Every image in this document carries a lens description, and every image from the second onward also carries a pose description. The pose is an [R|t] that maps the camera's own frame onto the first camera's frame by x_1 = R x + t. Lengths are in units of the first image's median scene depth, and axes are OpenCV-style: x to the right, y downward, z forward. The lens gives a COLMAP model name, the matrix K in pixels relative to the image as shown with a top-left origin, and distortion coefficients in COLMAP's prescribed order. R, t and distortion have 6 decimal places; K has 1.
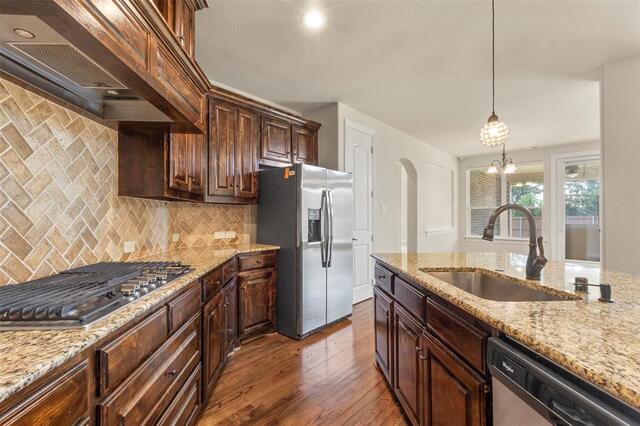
lens RADIAL K [[296.9, 0, 318.5], [0, 296.9, 217.3], [0, 0, 1]] dist [0.002456, 0.000323]
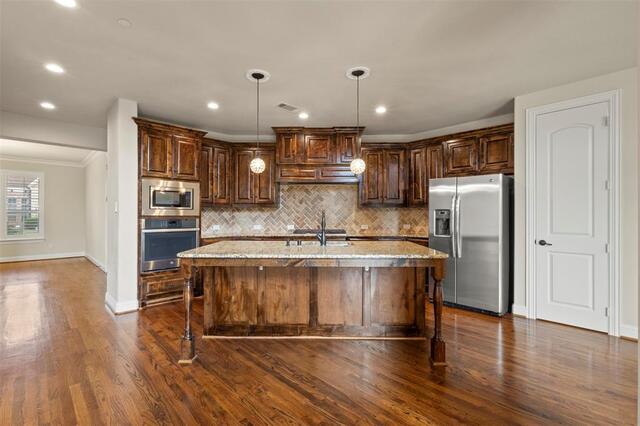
lens RADIAL K [[296.9, 0, 318.5], [0, 296.9, 217.3], [0, 0, 1]] dist [0.002456, 0.000323]
pose [[-0.080440, 0.009882, -0.996710, 1.801699], [-0.005628, 0.999930, 0.010368, -0.009812], [0.996744, 0.006443, -0.080379, 0.734006]]
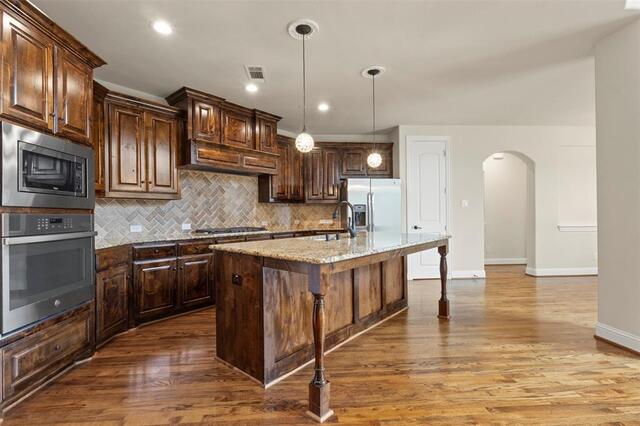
lens RADIAL K [[296.9, 0, 318.5], [0, 296.9, 217.3], [0, 0, 1]] dist [0.002456, 0.000323]
pose [[0.708550, 0.000723, -0.705660, 1.267559], [0.005649, 0.999962, 0.006696, 0.032286], [0.705638, -0.008731, 0.708519, -0.375880]]
